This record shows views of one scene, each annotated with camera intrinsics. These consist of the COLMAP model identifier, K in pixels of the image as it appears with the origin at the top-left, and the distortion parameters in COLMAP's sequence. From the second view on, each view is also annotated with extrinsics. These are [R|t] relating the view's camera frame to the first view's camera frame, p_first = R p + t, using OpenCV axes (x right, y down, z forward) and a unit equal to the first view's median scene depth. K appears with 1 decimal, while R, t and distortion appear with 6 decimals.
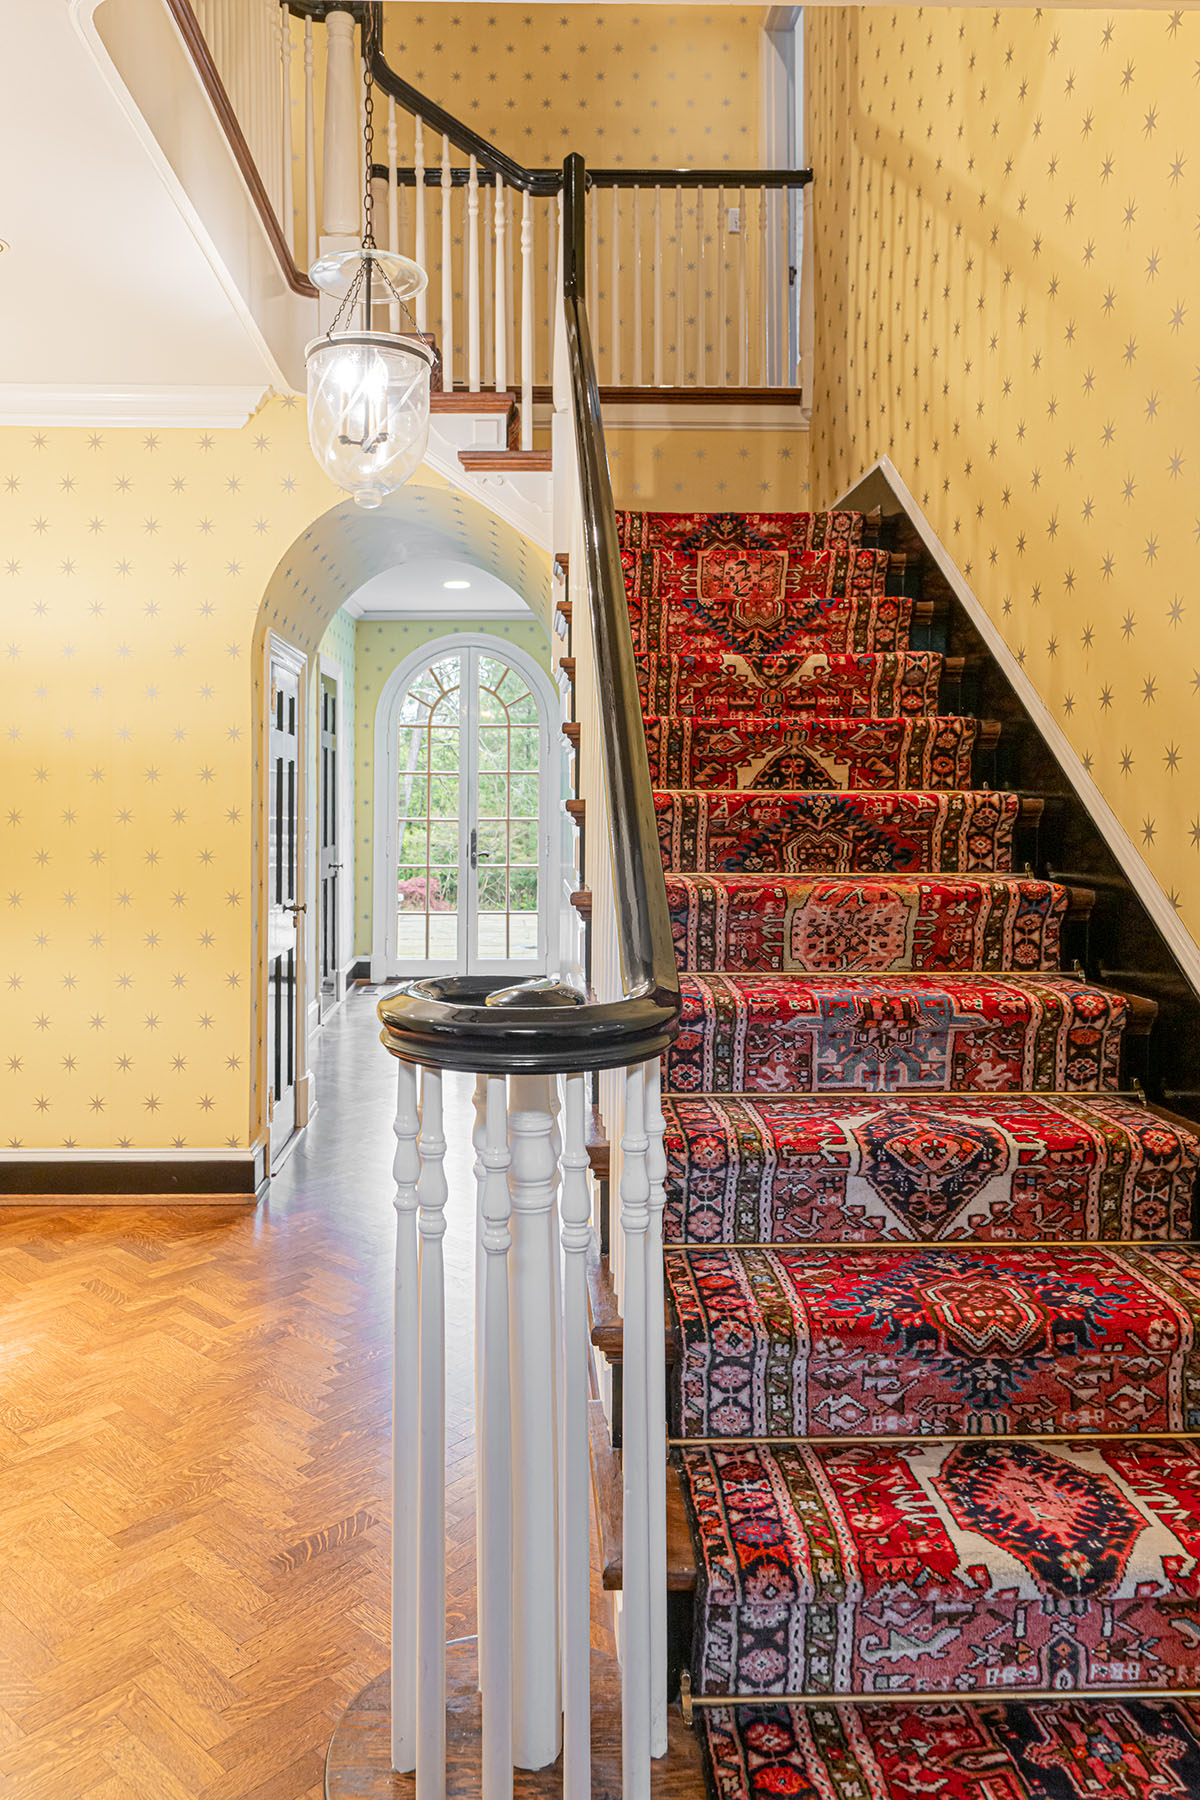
lens RADIAL K [[1249.4, 0, 597.8], [0, 1249.4, 824.5], [0, 0, 1]] dist [0.000483, -0.002059]
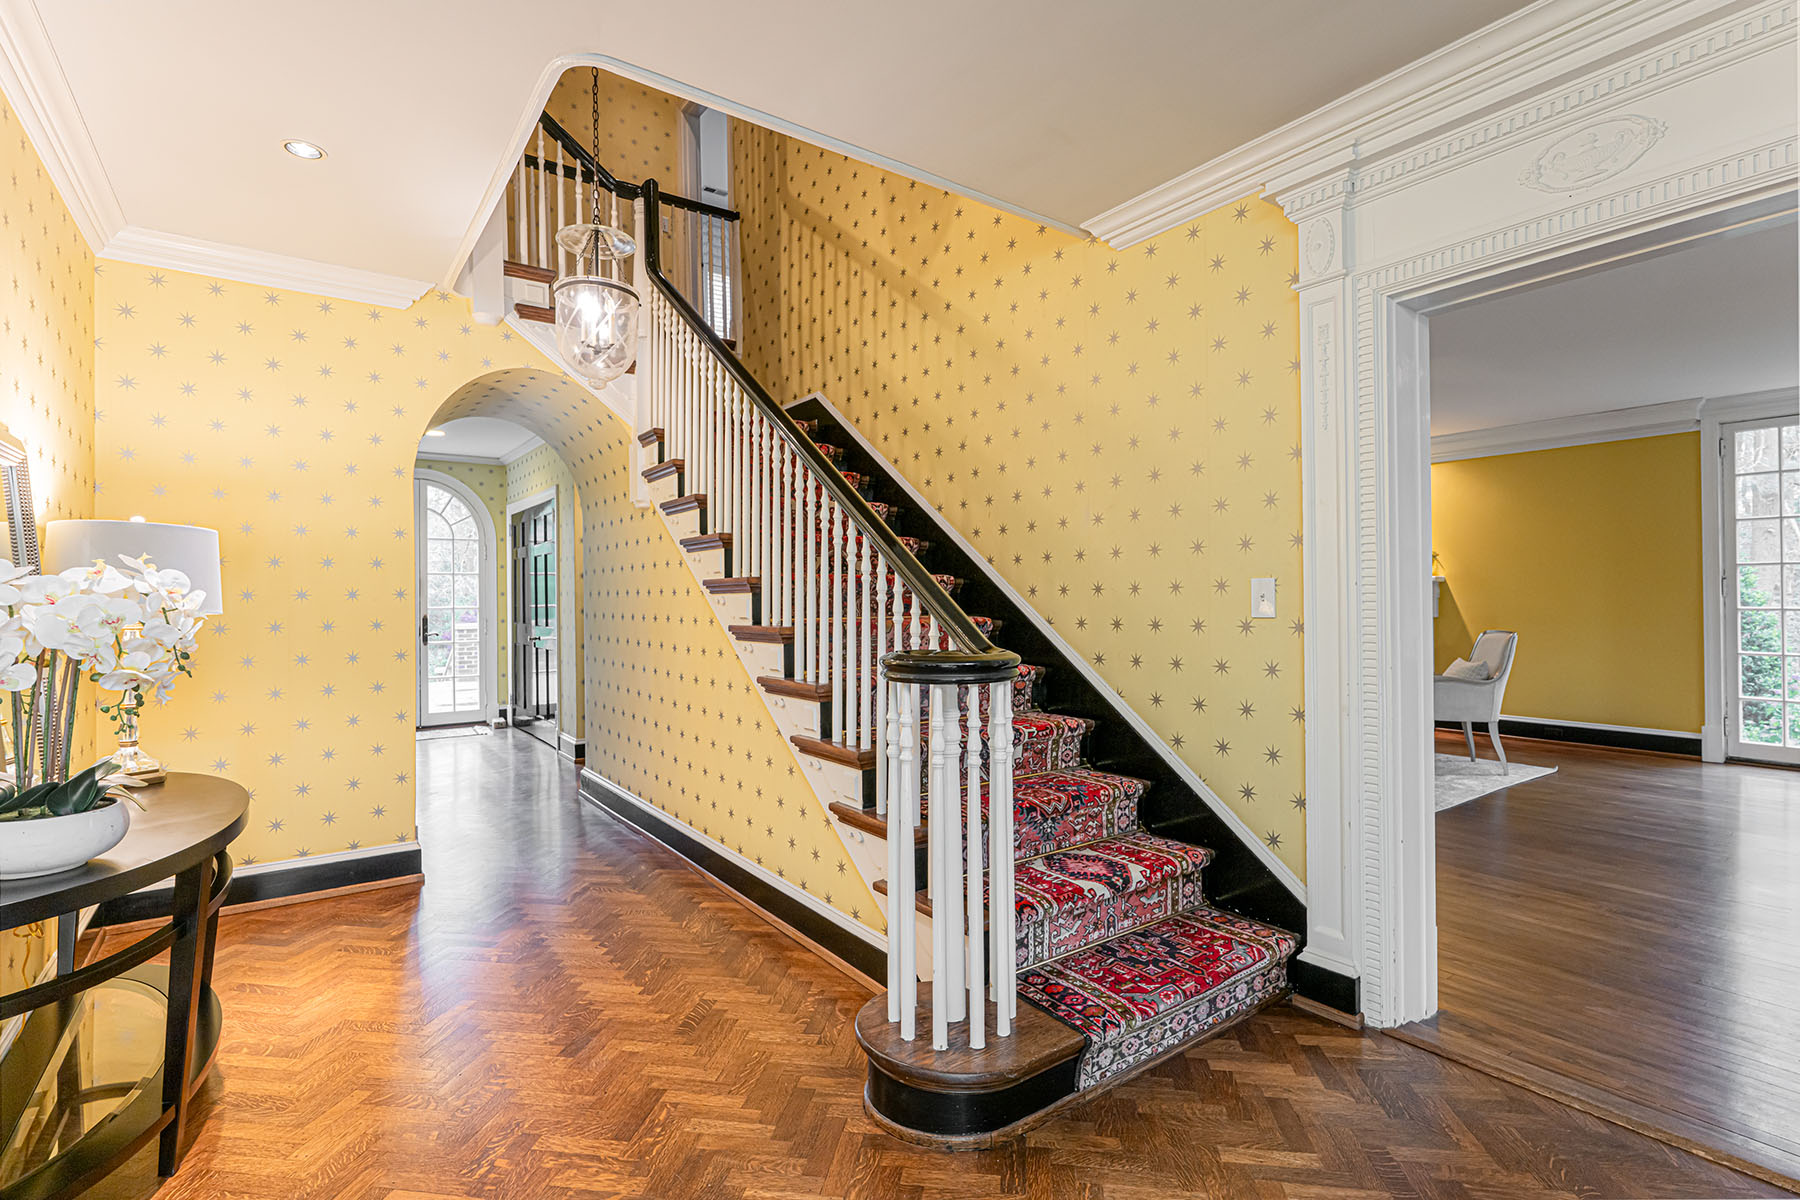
lens RADIAL K [[841.1, 0, 900.0], [0, 841.1, 600.0], [0, 0, 1]] dist [-0.001396, 0.000035]
pose [[0.824801, -0.007005, 0.565380, -0.512828], [0.020720, 0.999626, -0.017842, 0.037641], [-0.565043, 0.026431, 0.824638, -0.073282]]
